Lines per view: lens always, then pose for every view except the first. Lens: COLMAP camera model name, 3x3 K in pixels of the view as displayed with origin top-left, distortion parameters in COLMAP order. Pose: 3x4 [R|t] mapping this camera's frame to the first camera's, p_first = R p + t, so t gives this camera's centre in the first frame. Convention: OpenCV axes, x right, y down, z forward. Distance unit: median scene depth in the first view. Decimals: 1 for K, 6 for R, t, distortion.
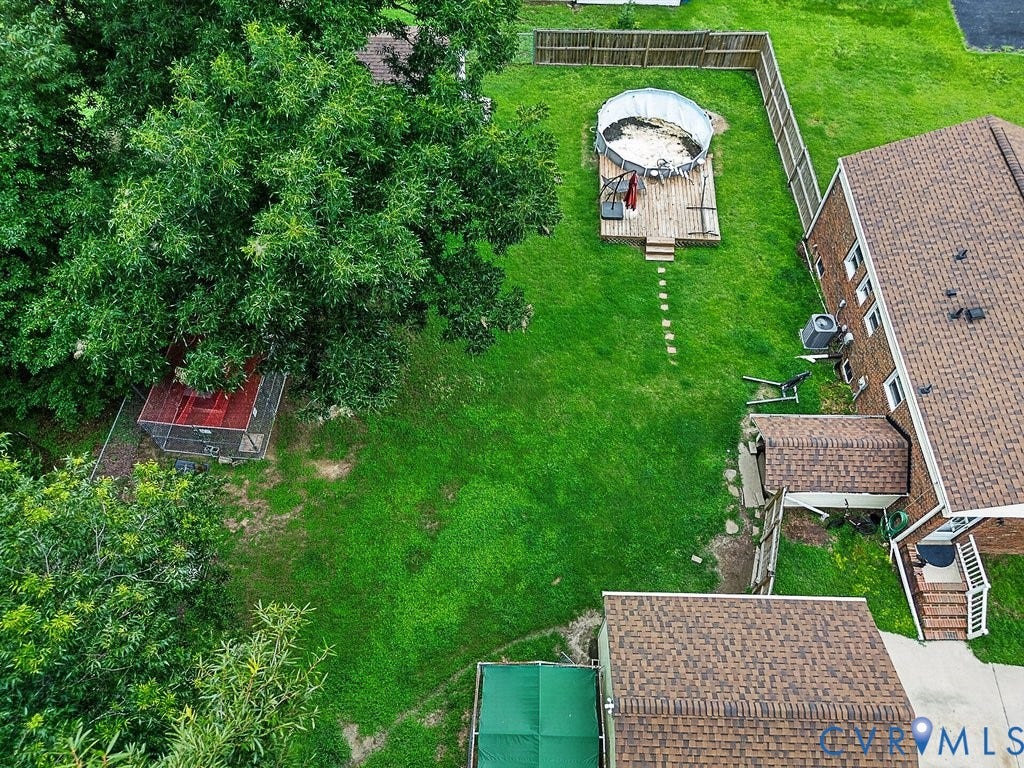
lens RADIAL K [[724.8, 0, 512.4], [0, 724.8, 382.2], [0, 0, 1]] dist [0.021830, -0.019115]
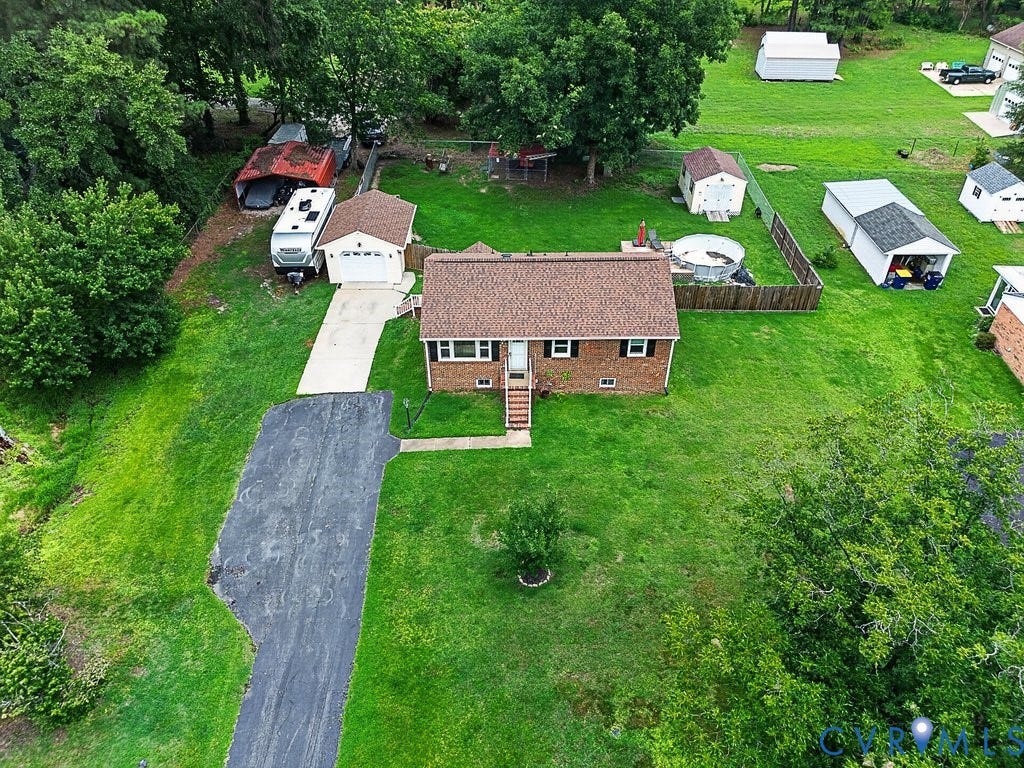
lens RADIAL K [[724.8, 0, 508.5], [0, 724.8, 386.8], [0, 0, 1]] dist [0.021830, -0.019115]
pose [[0.018260, 0.622862, -0.782119, 1.766375], [-0.854998, 0.415242, 0.310728, -0.374284], [0.518309, 0.663037, 0.540128, 0.107517]]
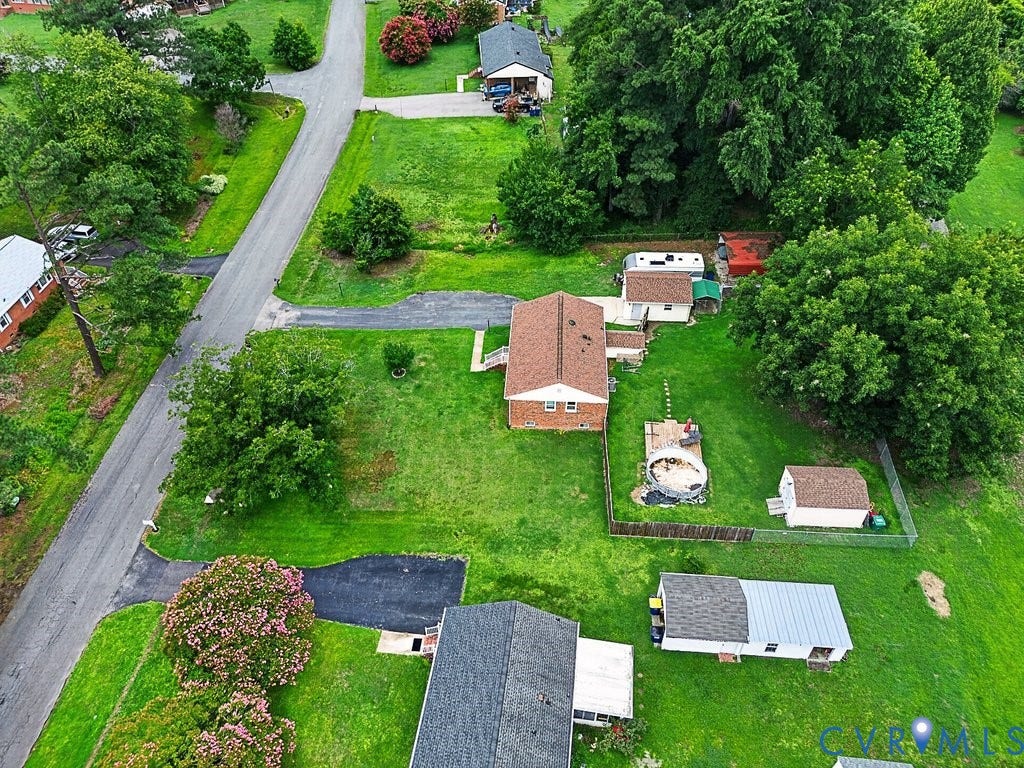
lens RADIAL K [[724.8, 0, 517.5], [0, 724.8, 384.6], [0, 0, 1]] dist [0.021830, -0.019115]
pose [[-0.998933, -0.010040, 0.045085, 0.578685], [0.046185, -0.205207, 0.977628, -2.400611], [-0.000563, 0.978667, 0.205451, 0.409611]]
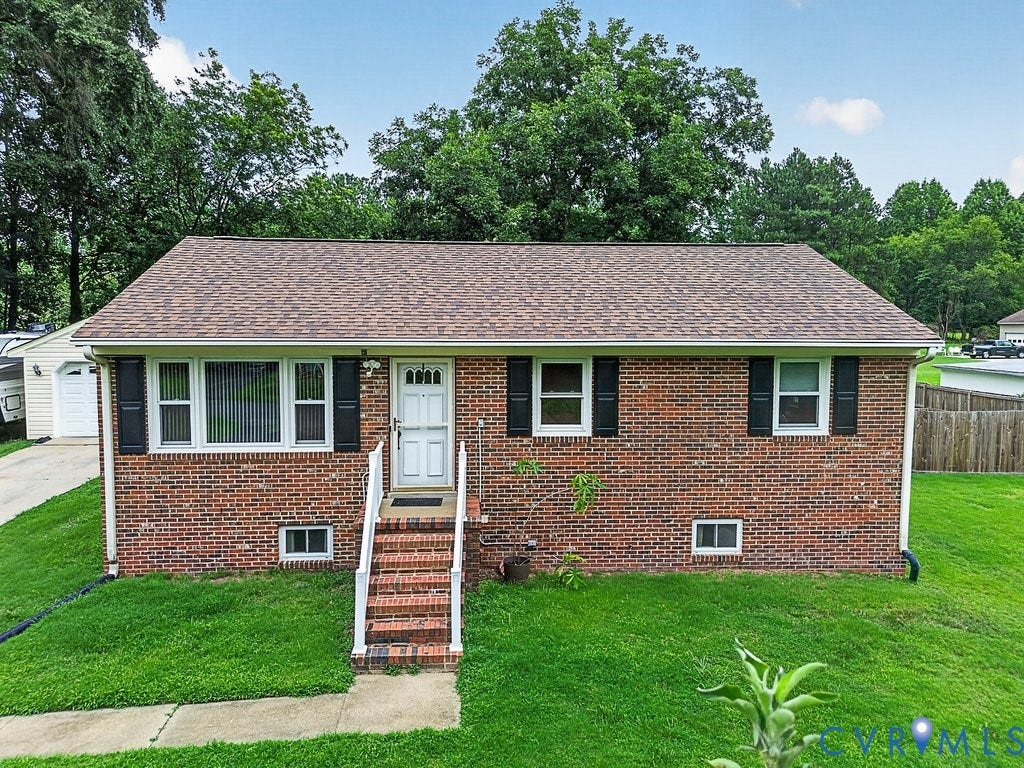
lens RADIAL K [[724.8, 0, 513.7], [0, 724.8, 378.4], [0, 0, 1]] dist [0.021830, -0.019115]
pose [[0.084943, 0.081838, -0.993019, 1.096481], [-0.855950, 0.516147, -0.030681, -0.047339], [0.510033, 0.852581, 0.113892, 0.749579]]
